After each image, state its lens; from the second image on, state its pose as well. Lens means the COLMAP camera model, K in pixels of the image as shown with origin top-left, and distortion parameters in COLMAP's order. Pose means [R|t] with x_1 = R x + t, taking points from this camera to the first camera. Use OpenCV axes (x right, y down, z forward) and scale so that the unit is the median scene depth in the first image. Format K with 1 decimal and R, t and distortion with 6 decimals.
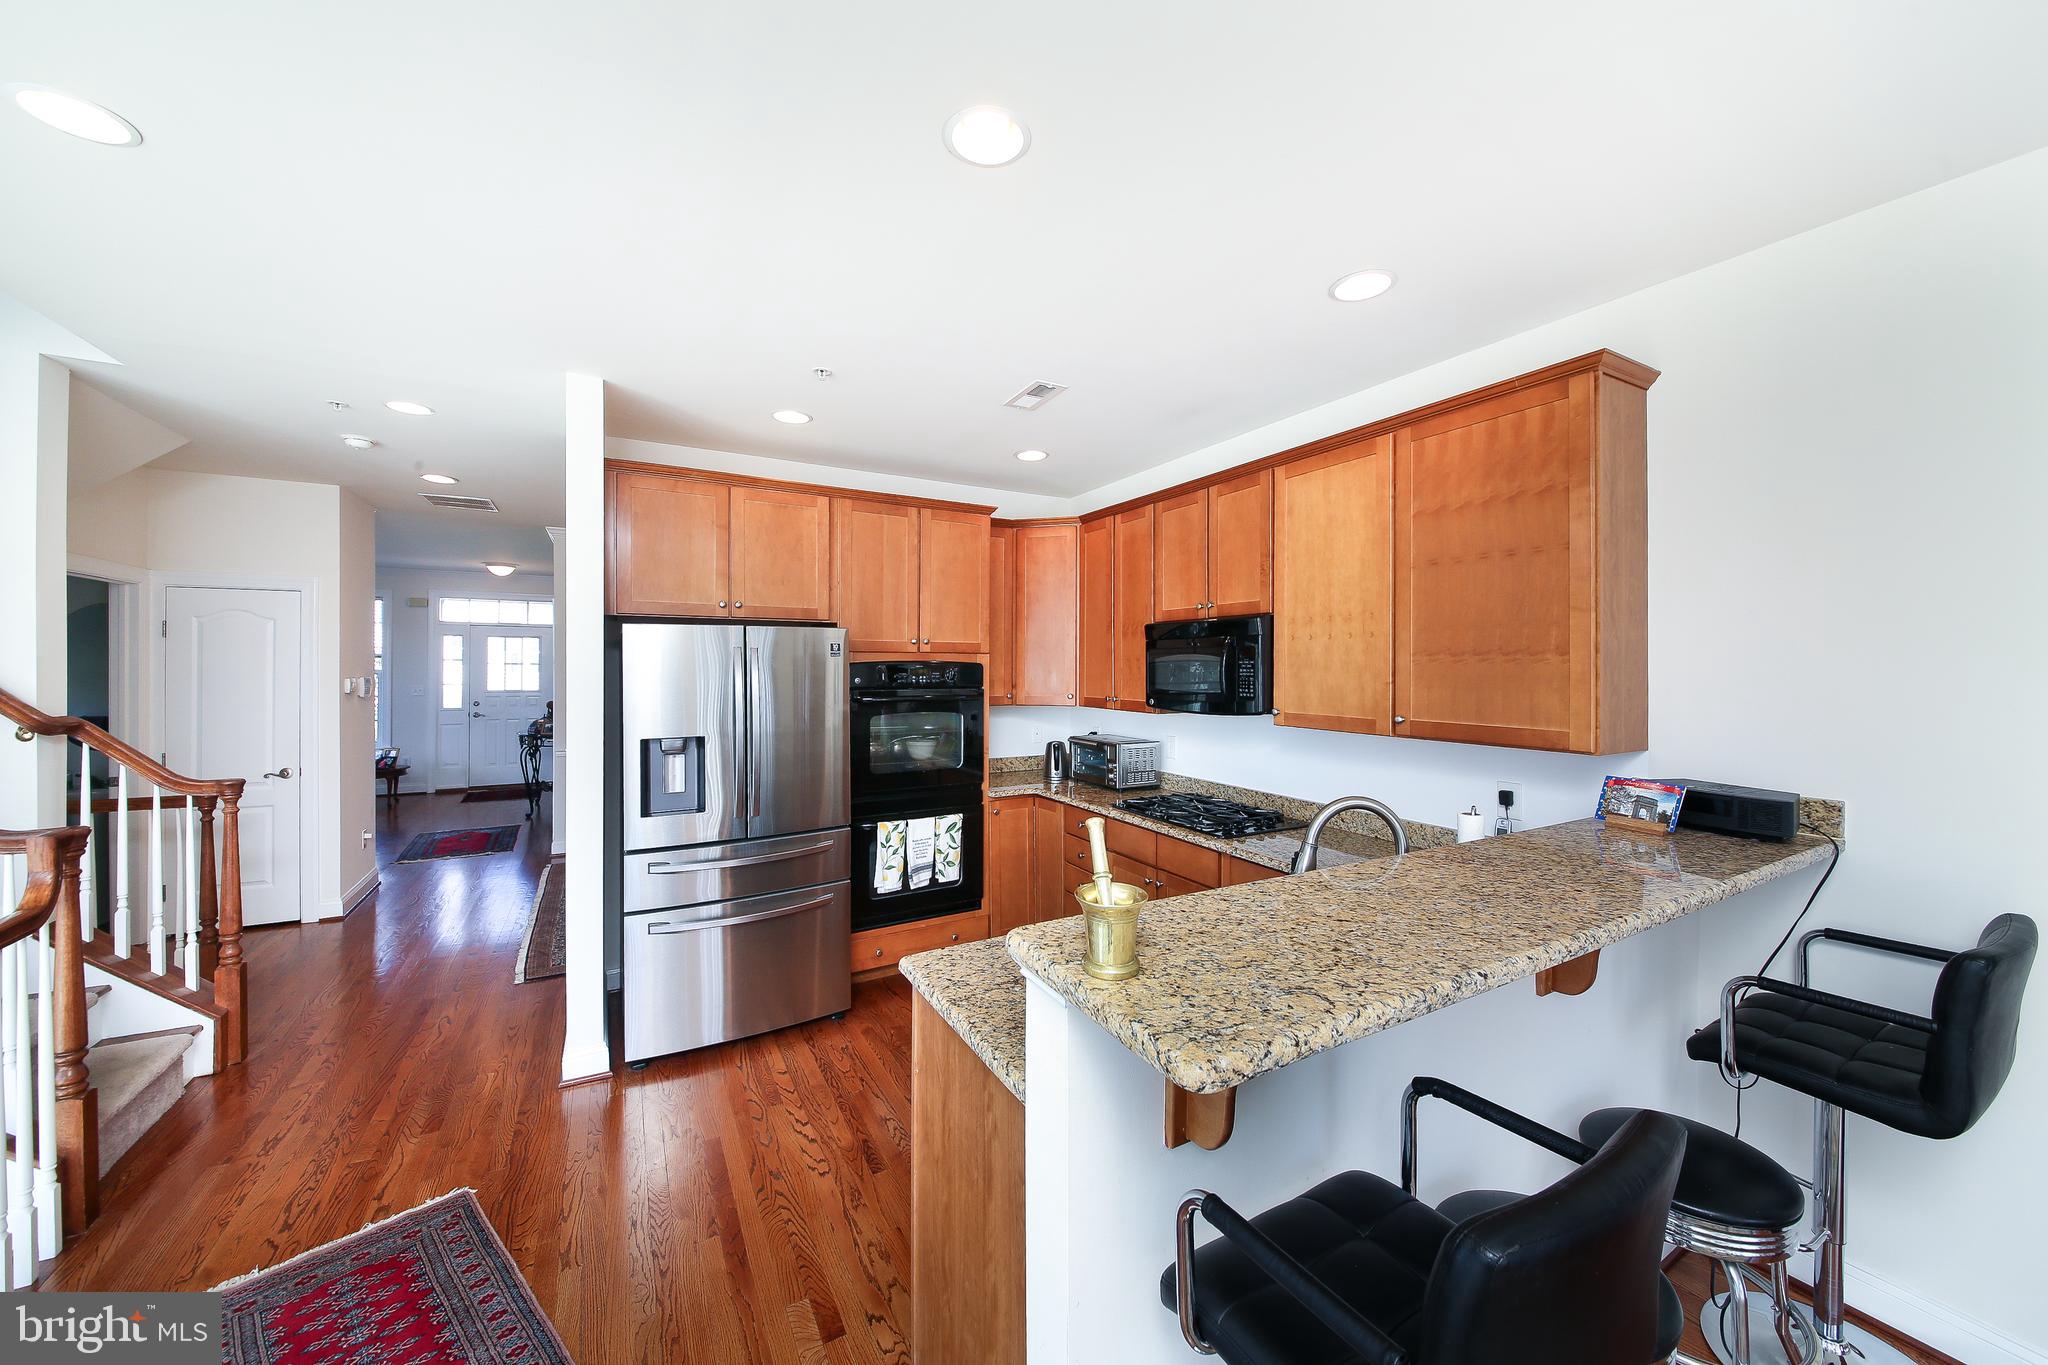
lens RADIAL K [[728.3, 0, 1028.0], [0, 728.3, 664.6], [0, 0, 1]] dist [-0.012136, -0.002080]
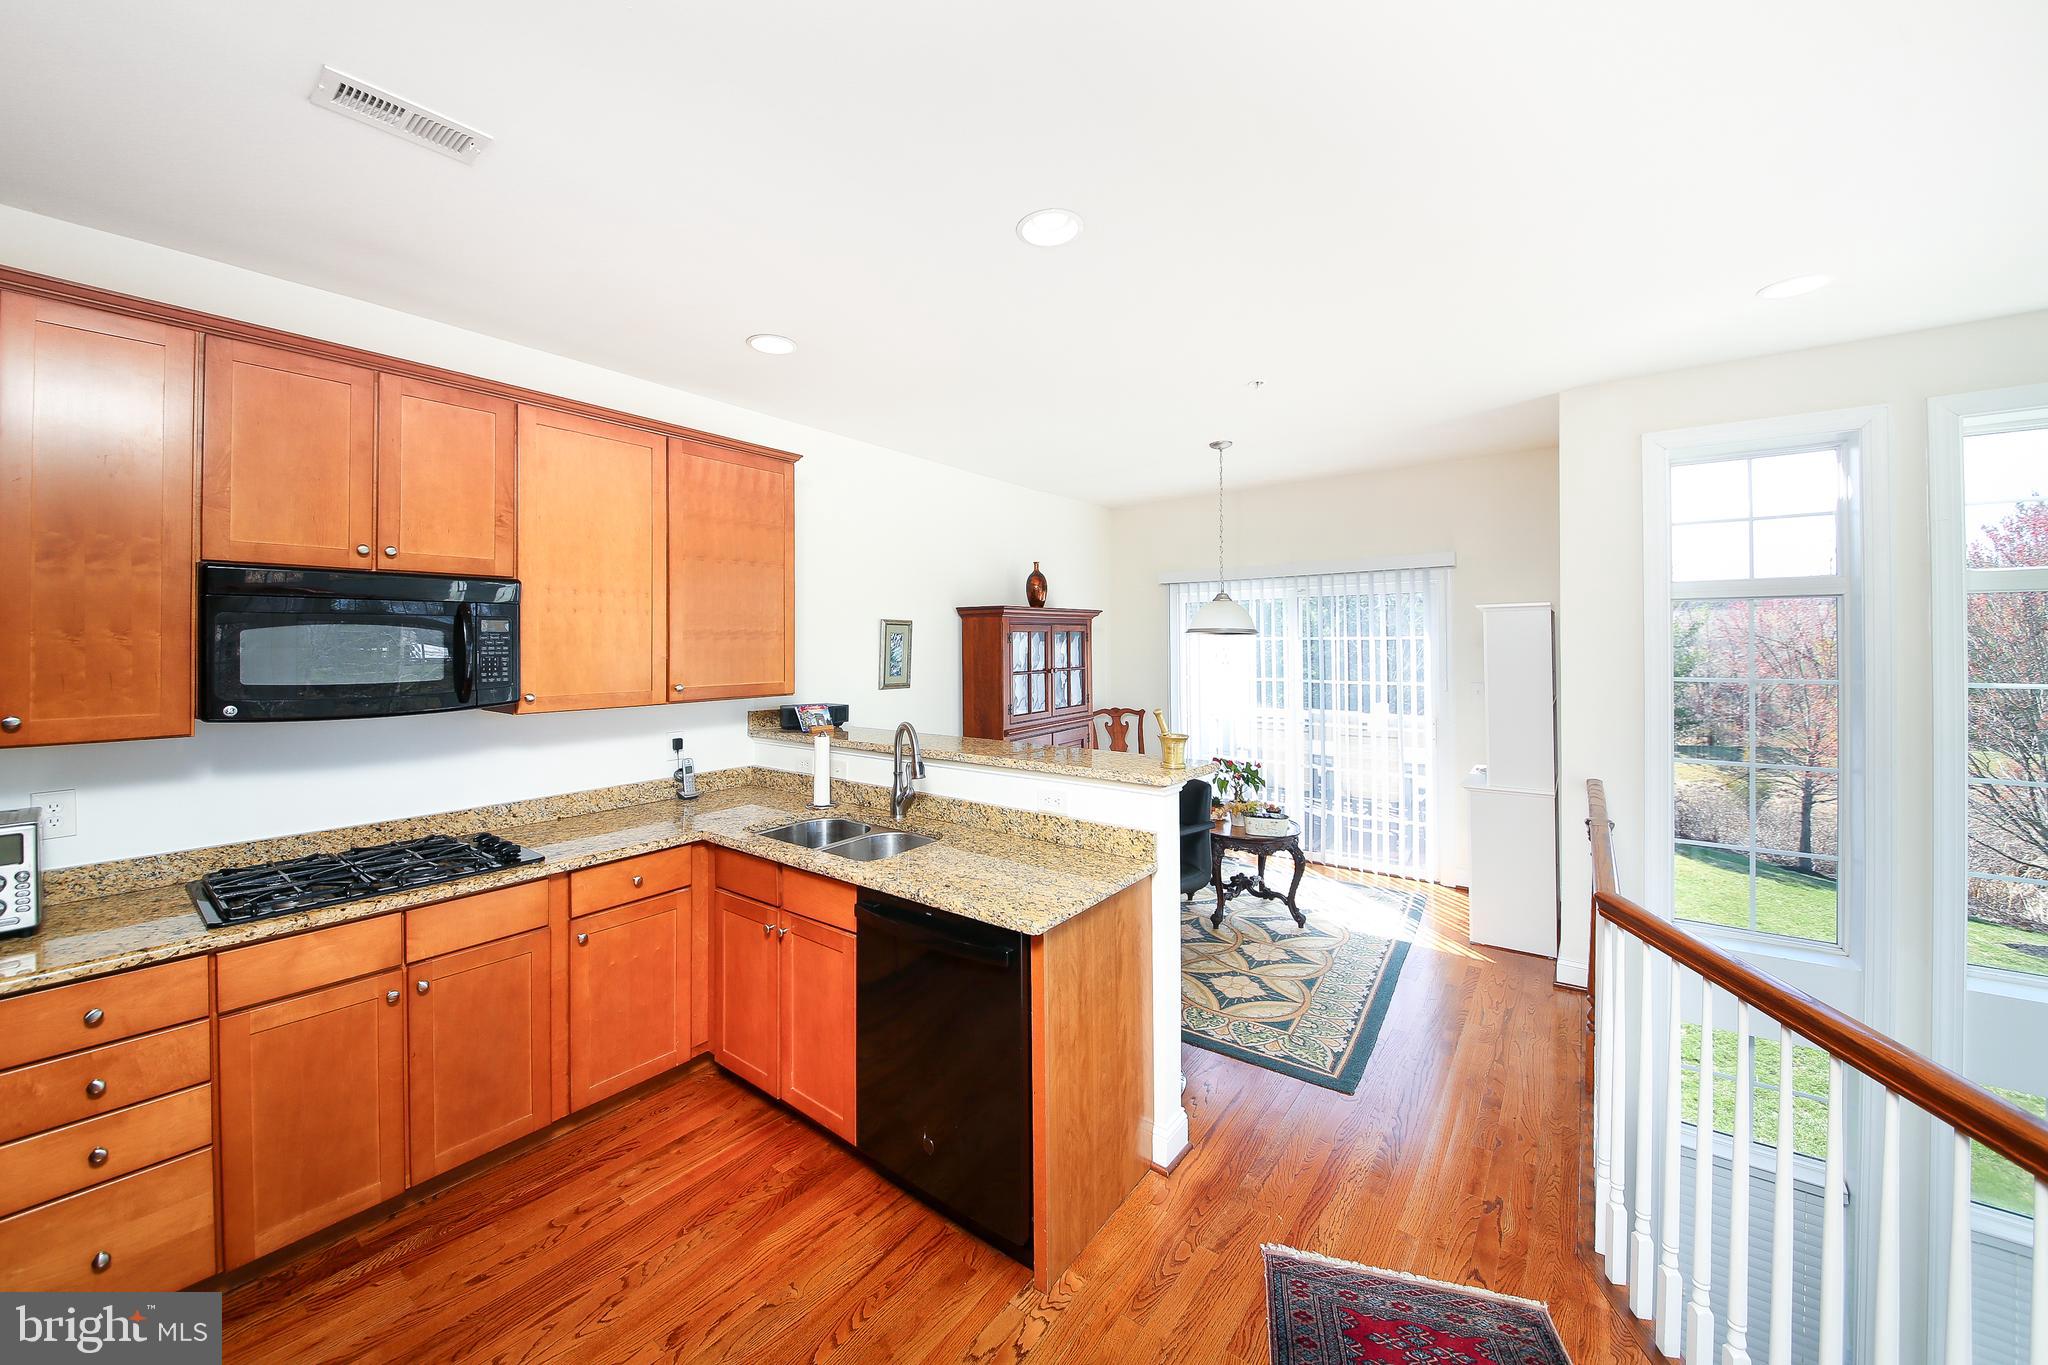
lens RADIAL K [[728.3, 0, 967.2], [0, 728.3, 643.8], [0, 0, 1]] dist [-0.012136, -0.002080]
pose [[-0.363320, -0.001796, 0.931663, -0.766784], [0.004528, 0.999983, 0.003694, 0.002519], [-0.931653, 0.005560, -0.363306, 1.024813]]
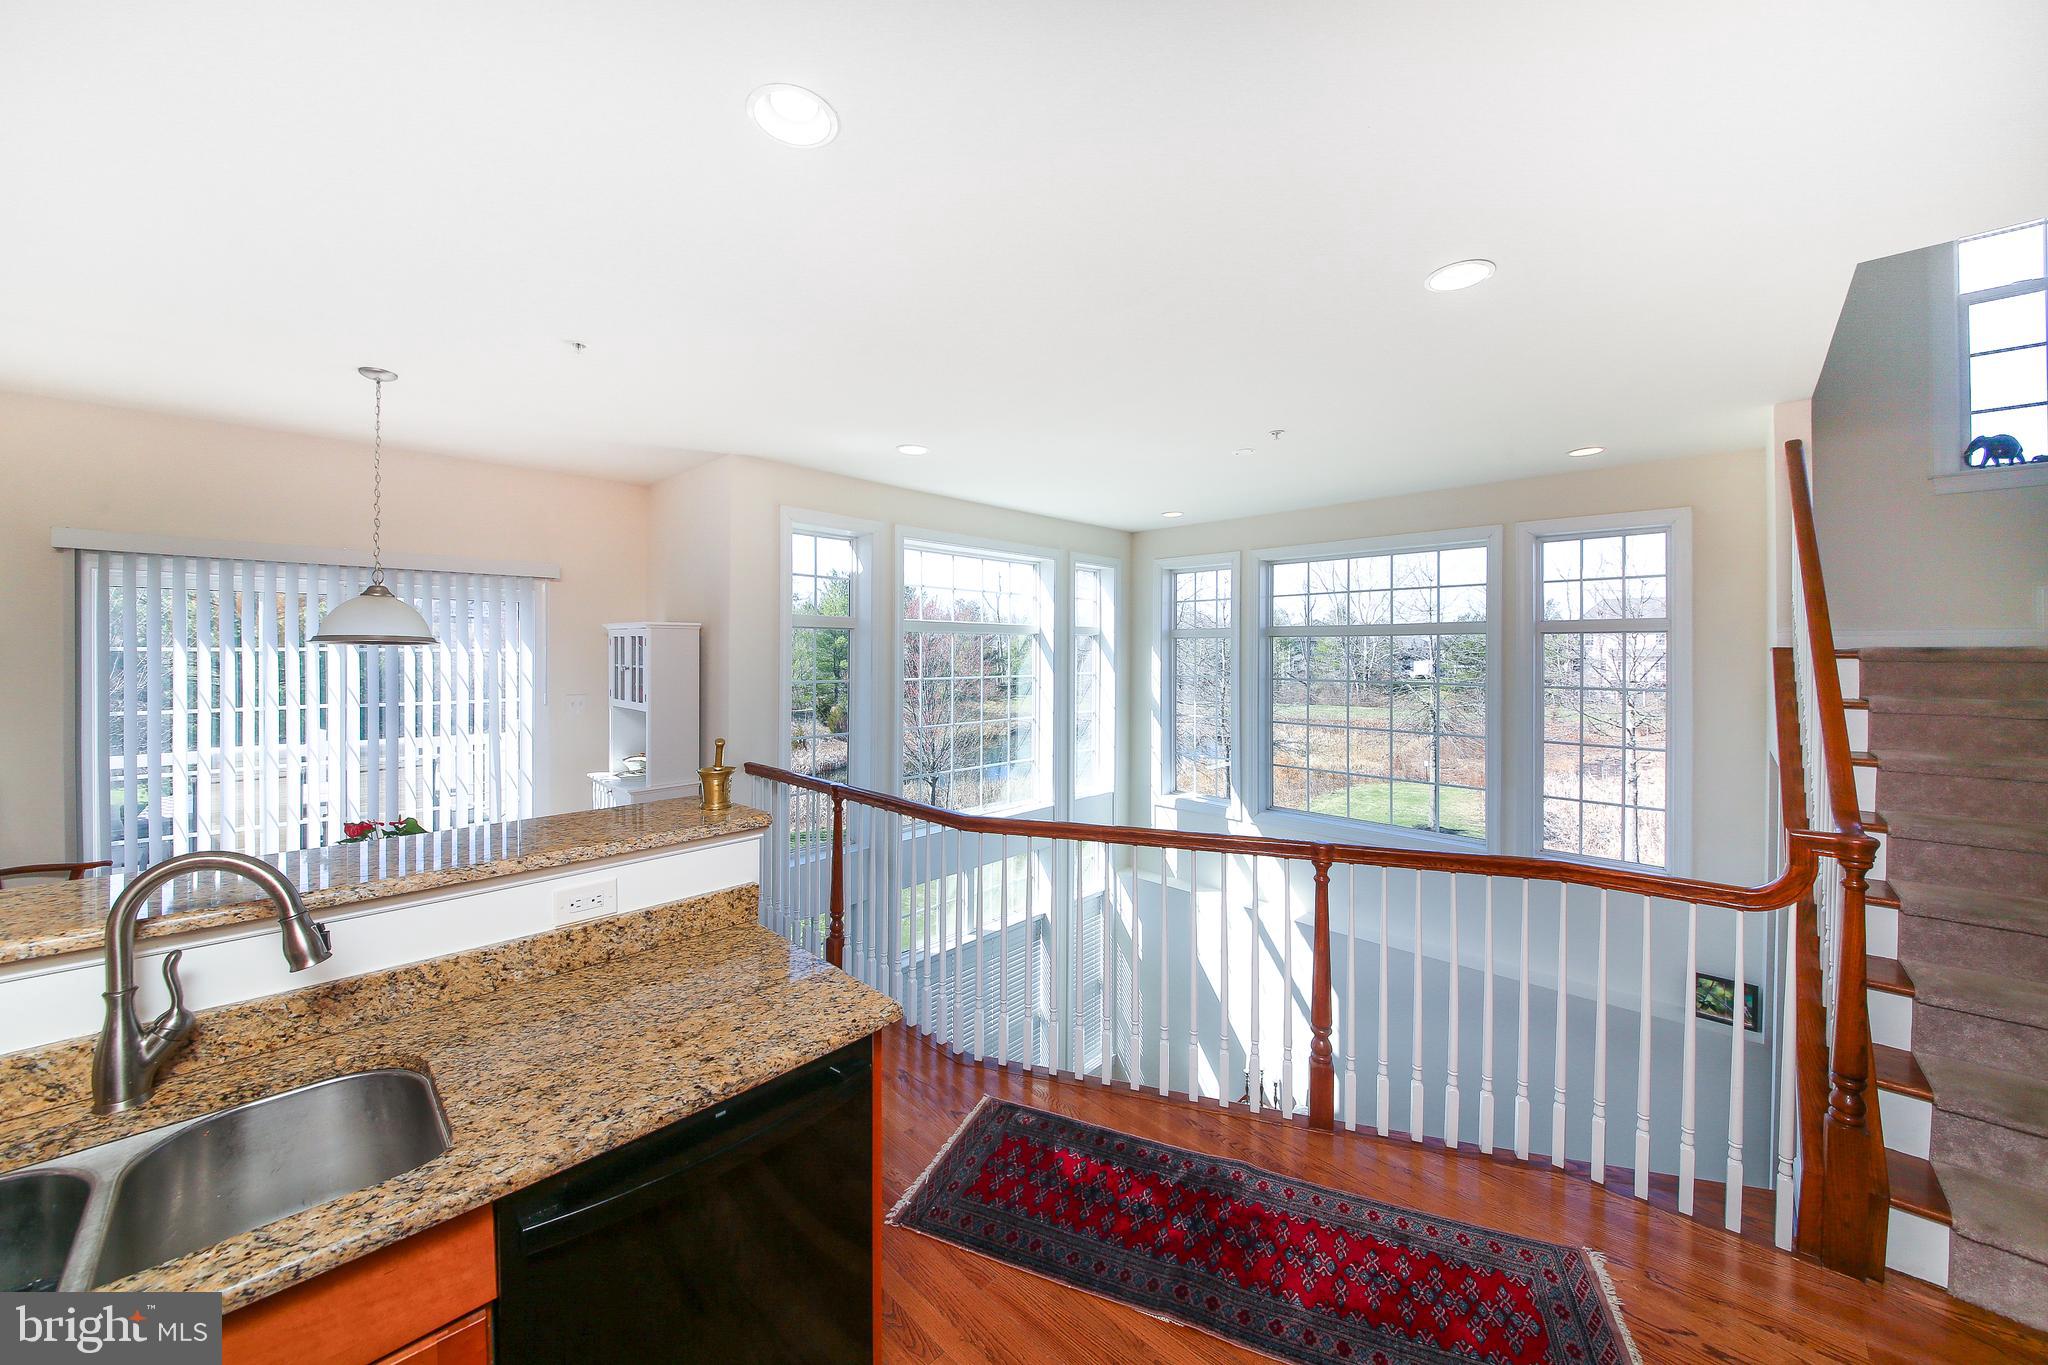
lens RADIAL K [[728.3, 0, 1012.8], [0, 728.3, 663.3], [0, 0, 1]] dist [-0.012136, -0.002080]
pose [[-0.957021, -0.006617, -0.289943, -0.037585], [-0.010171, 0.999890, 0.010752, -0.002838], [0.289840, 0.013239, -0.956984, 1.290903]]
